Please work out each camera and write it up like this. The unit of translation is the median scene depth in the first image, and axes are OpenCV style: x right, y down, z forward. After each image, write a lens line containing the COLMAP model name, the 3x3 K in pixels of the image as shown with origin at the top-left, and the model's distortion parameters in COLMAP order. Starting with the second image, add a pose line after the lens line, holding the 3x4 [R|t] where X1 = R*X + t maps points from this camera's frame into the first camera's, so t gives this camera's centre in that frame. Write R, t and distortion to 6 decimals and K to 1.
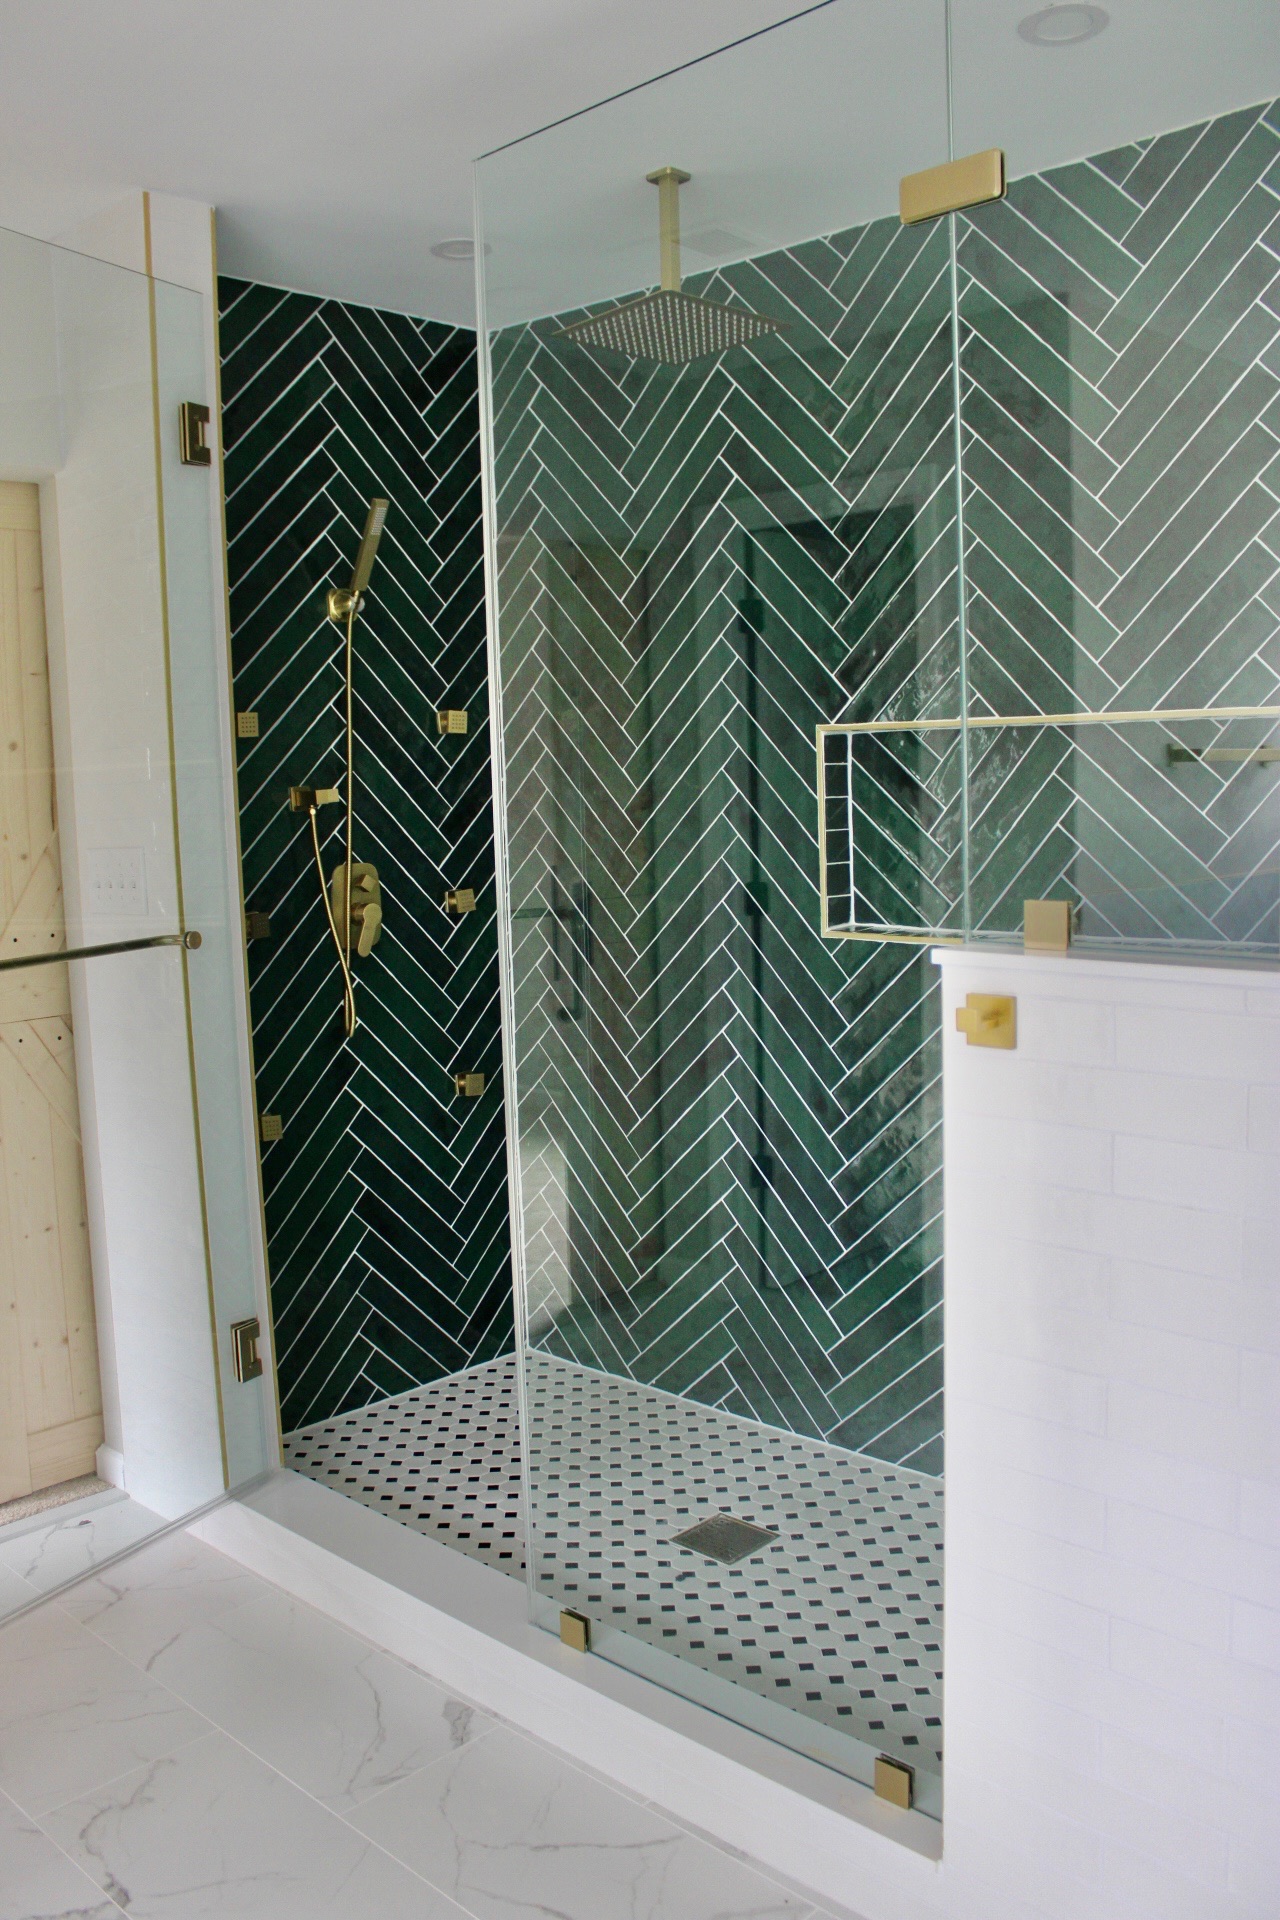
lens RADIAL K [[1599.8, 0, 628.8], [0, 1599.8, 1036.1], [0, 0, 1]] dist [-0.146026, 0.089848]
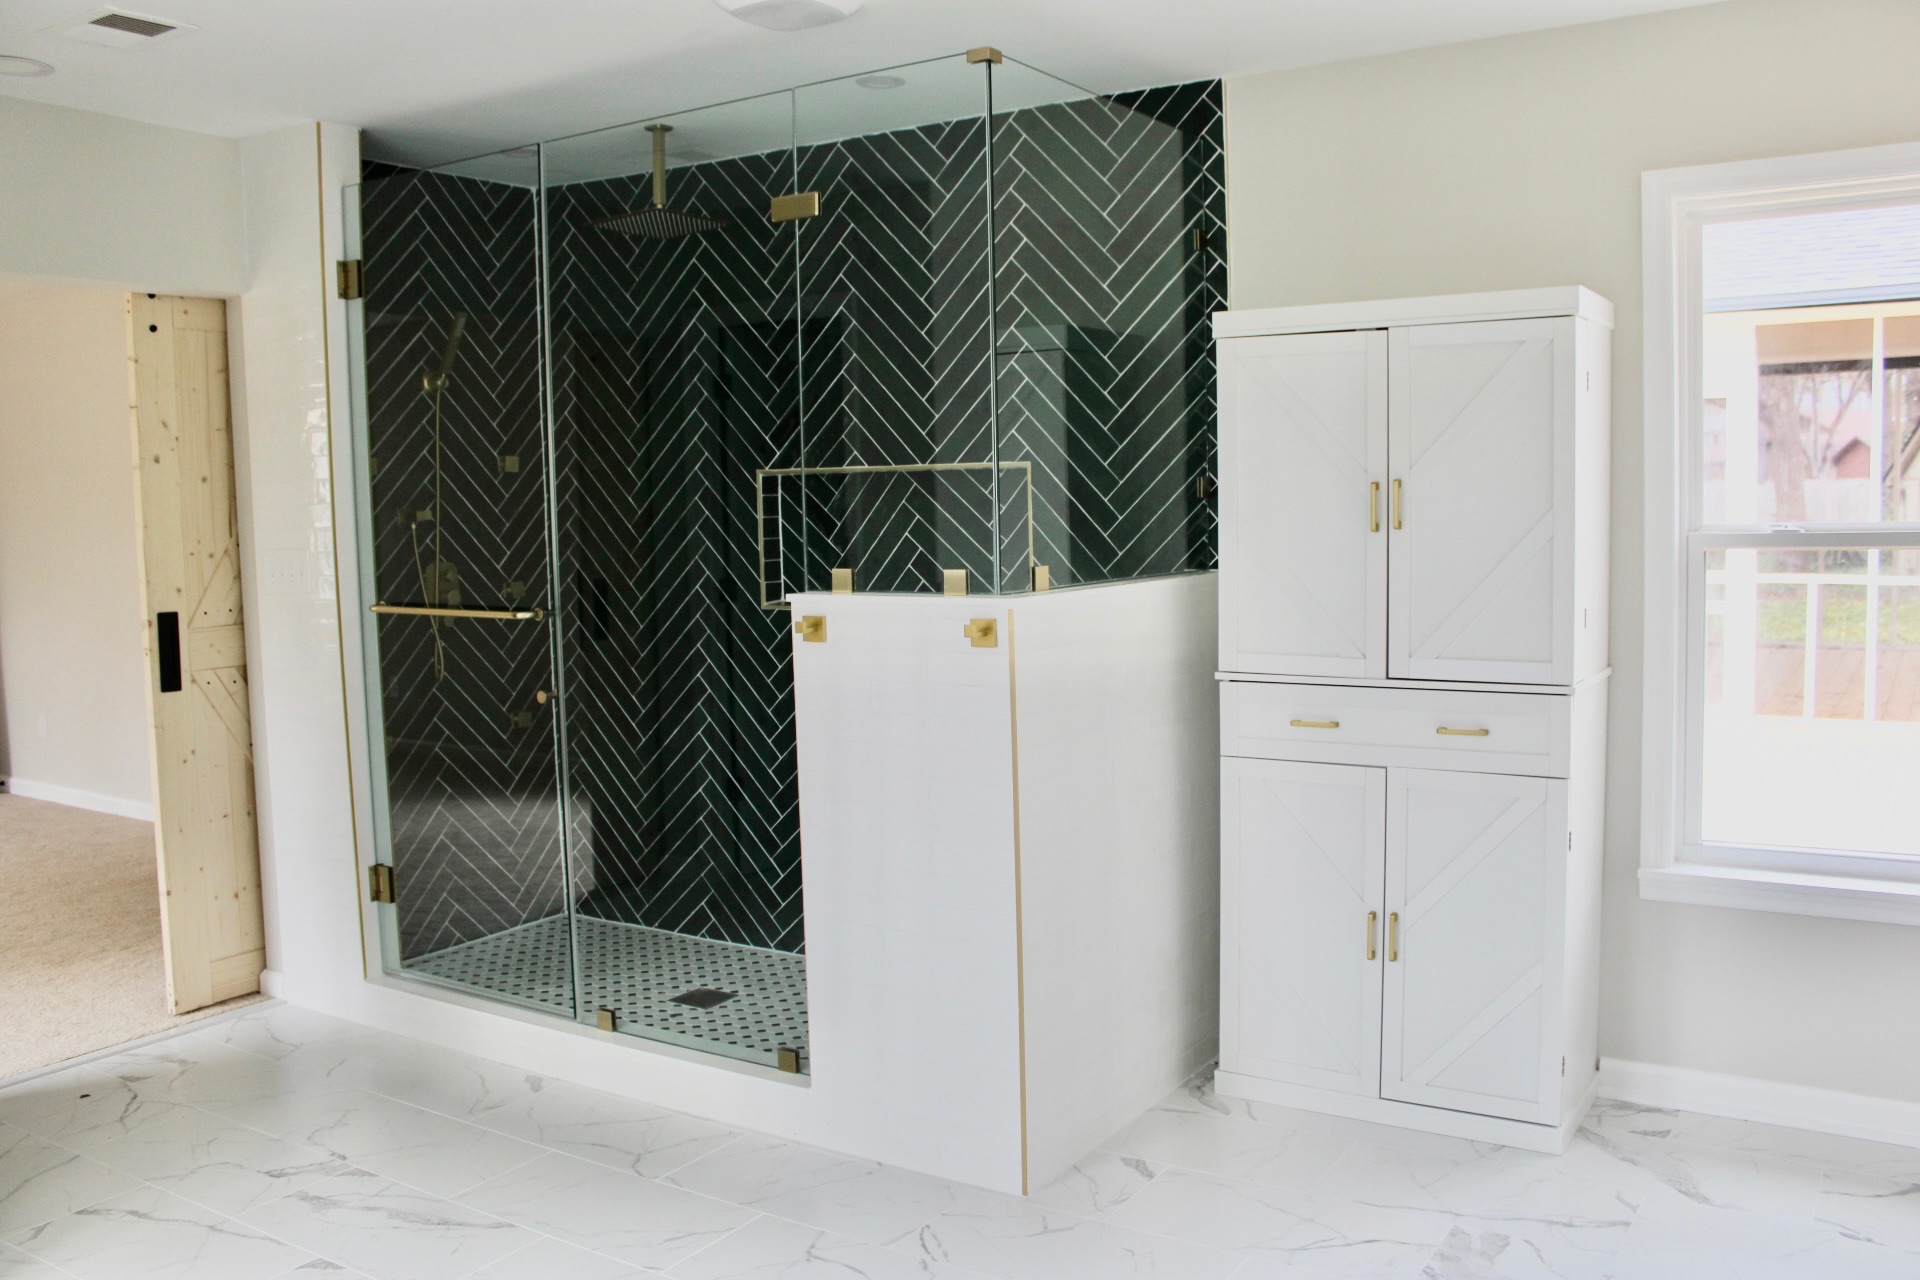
lens RADIAL K [[1599.8, 0, 959.2], [0, 1599.8, 638.5], [0, 0, 1]] dist [-0.146026, 0.089848]
pose [[0.980482, -0.009809, 0.196363, 0.005811], [0.023744, 0.997352, -0.068738, 0.072457], [-0.195169, 0.072058, 0.978119, -0.502802]]
